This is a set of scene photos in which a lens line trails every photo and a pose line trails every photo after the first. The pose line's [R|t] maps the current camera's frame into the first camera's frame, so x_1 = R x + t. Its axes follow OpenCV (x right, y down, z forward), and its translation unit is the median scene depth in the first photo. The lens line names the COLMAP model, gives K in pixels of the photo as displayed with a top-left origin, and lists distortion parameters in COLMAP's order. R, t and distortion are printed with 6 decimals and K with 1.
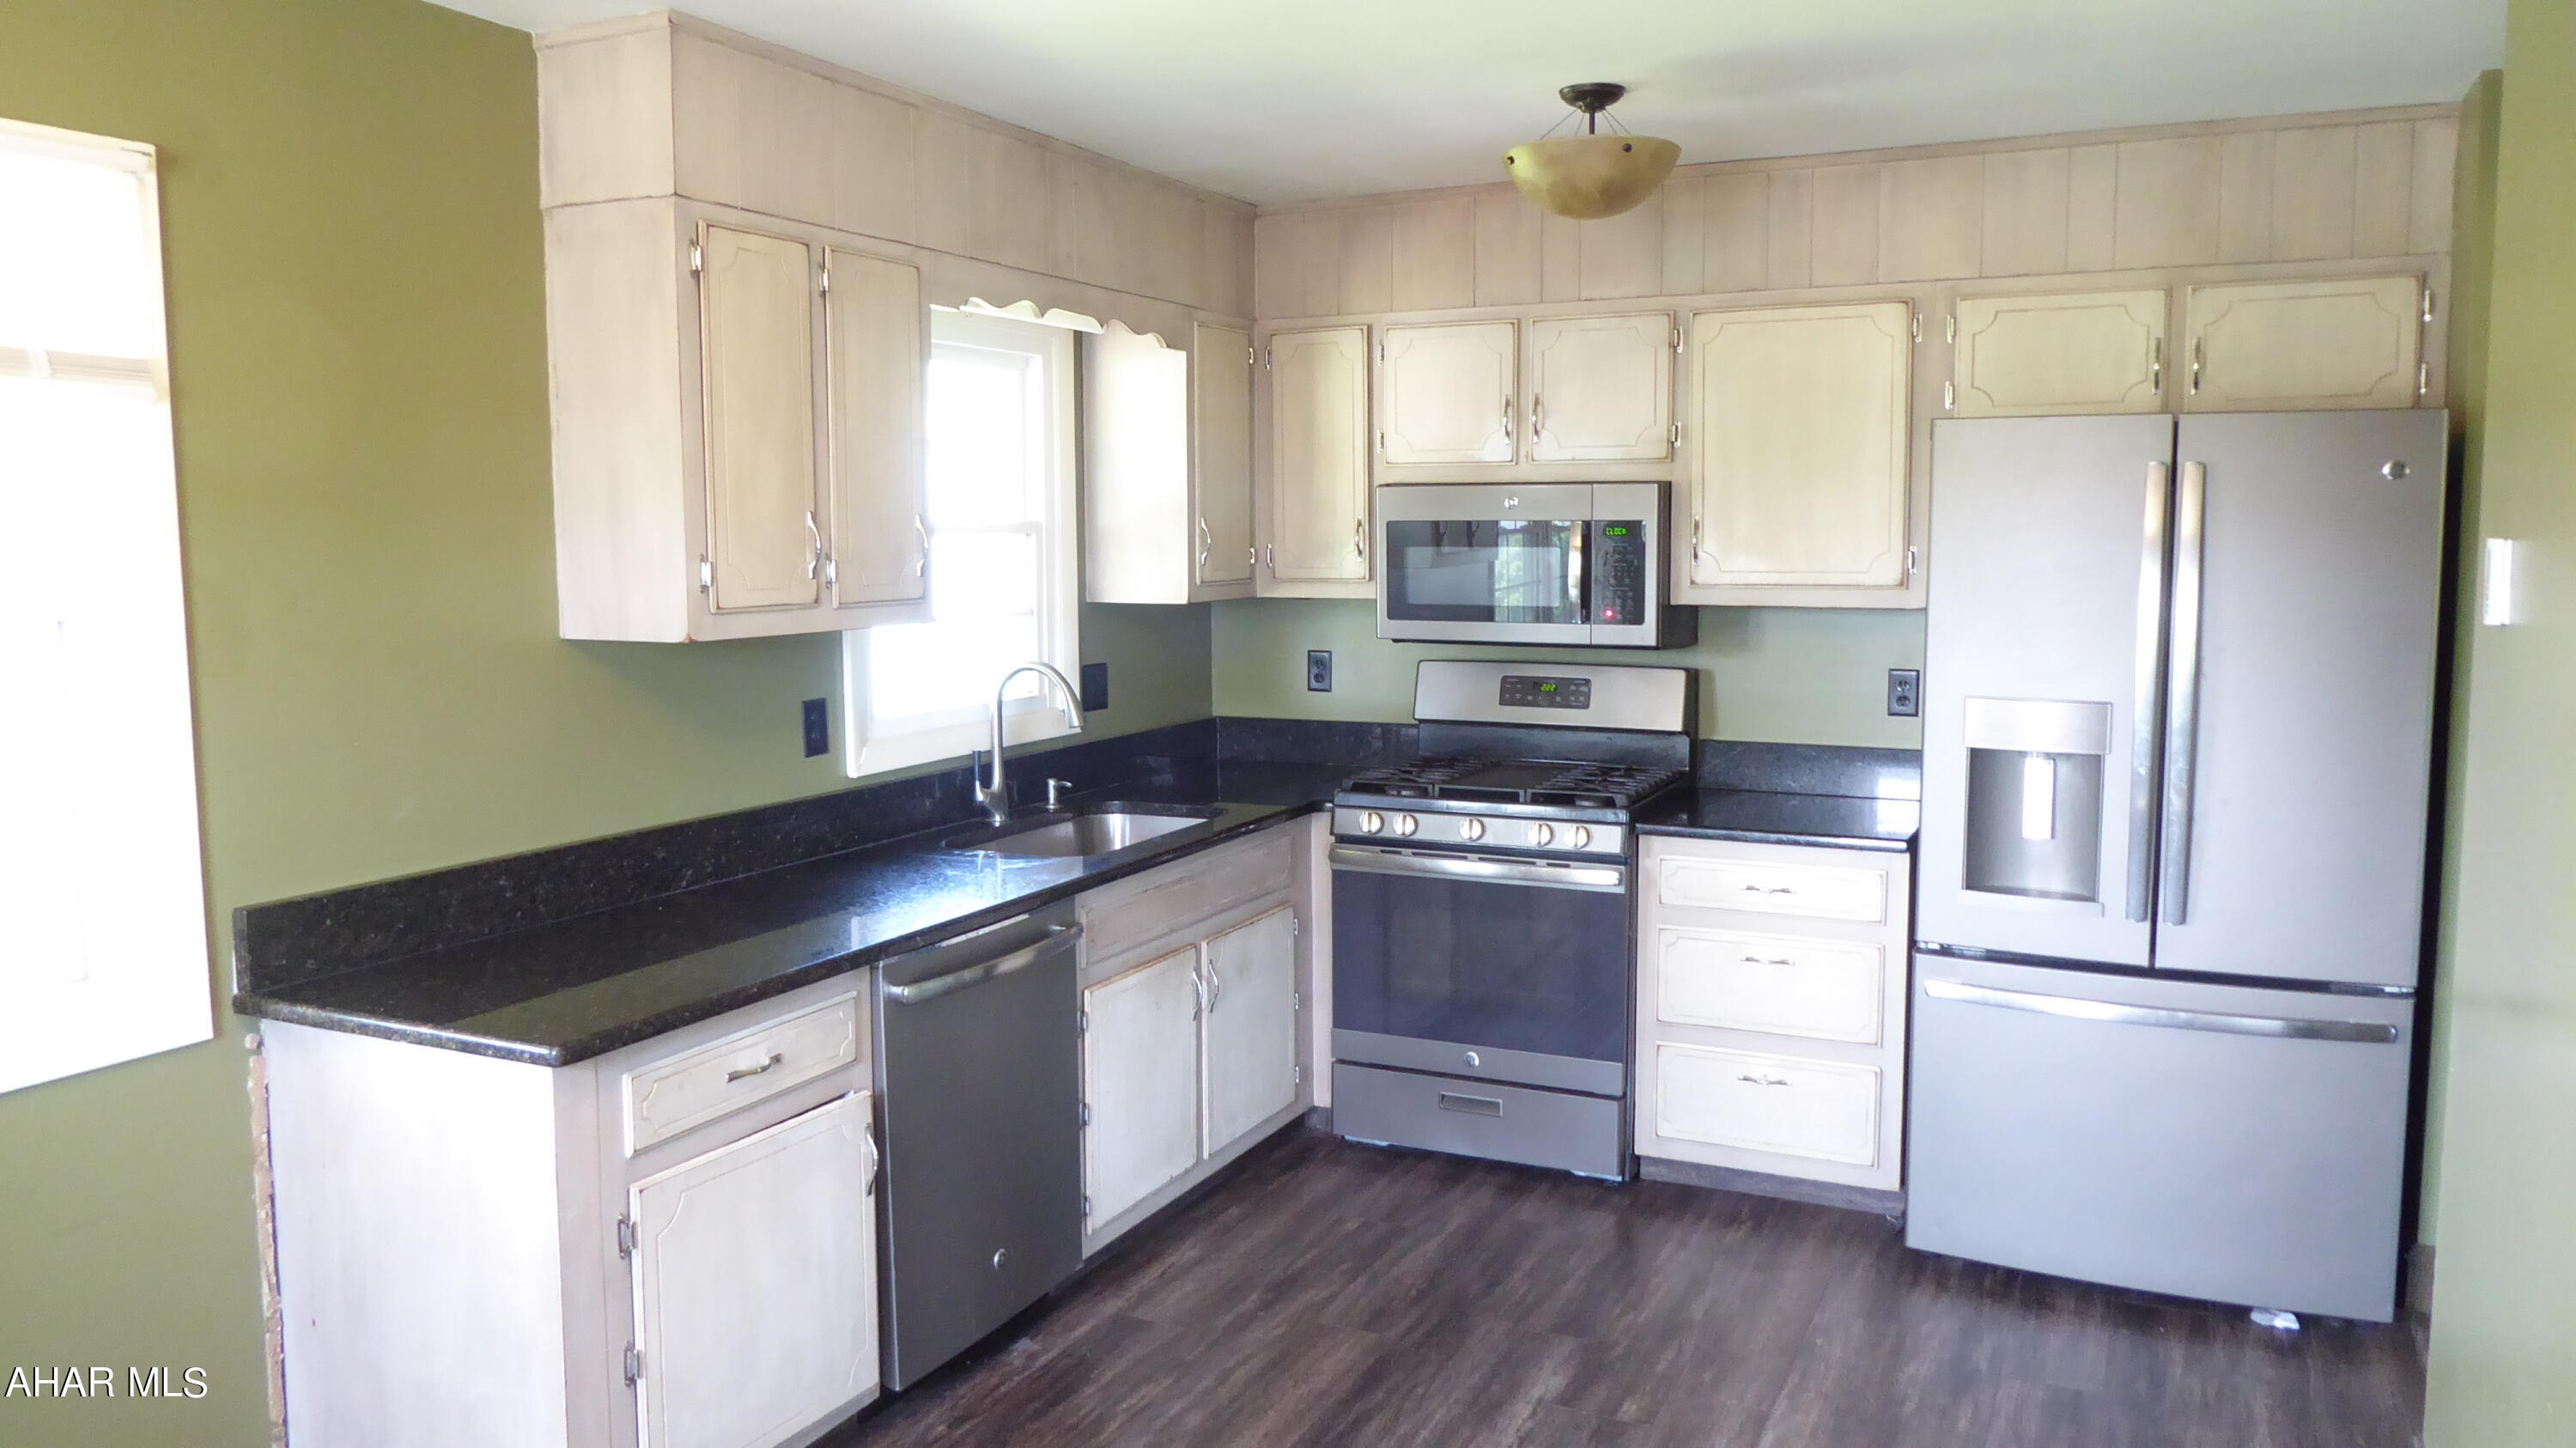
lens RADIAL K [[1863.3, 0, 1288.0], [0, 1863.3, 724.0], [0, 0, 1]] dist [-0.008125, -0.002926]
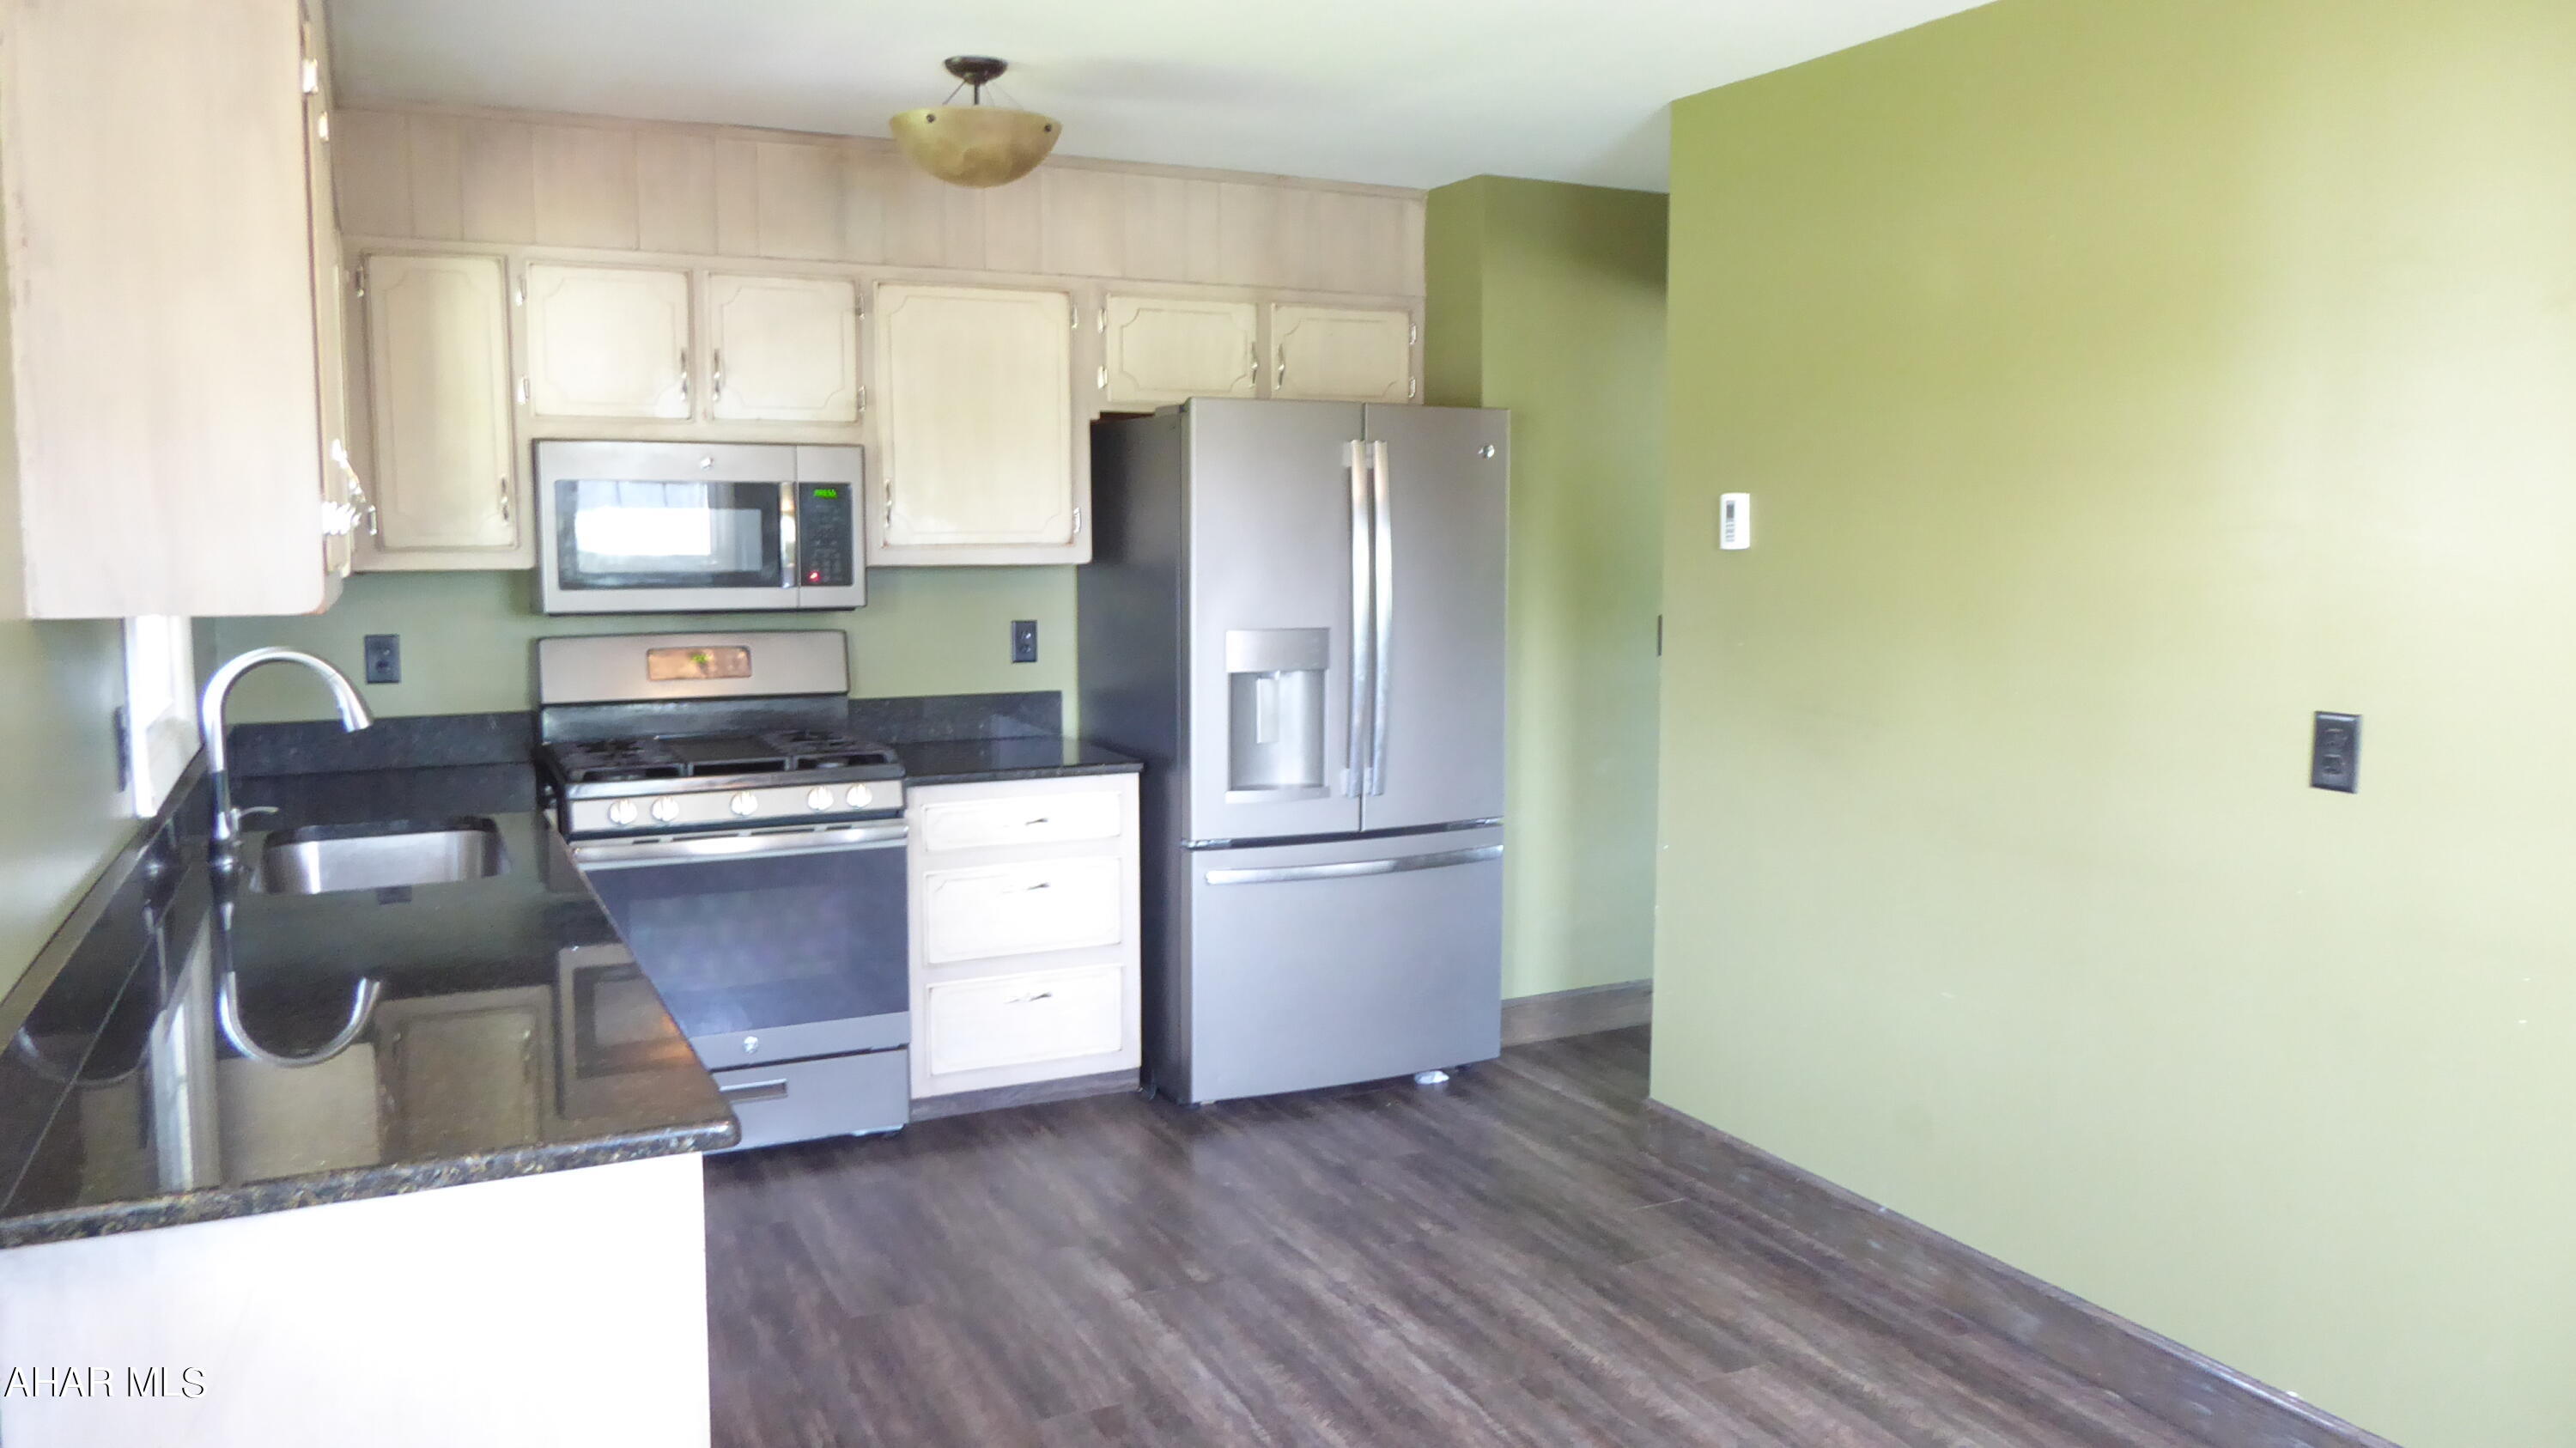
lens RADIAL K [[1868.5, 0, 1288.0], [0, 1868.5, 724.0], [0, 0, 1]] dist [-0.010819, 0.005720]
pose [[0.611786, -0.082636, 0.786695, -0.482290], [0.081975, 0.995797, 0.040852, -0.000362], [-0.786764, 0.039497, 0.615989, 0.193644]]
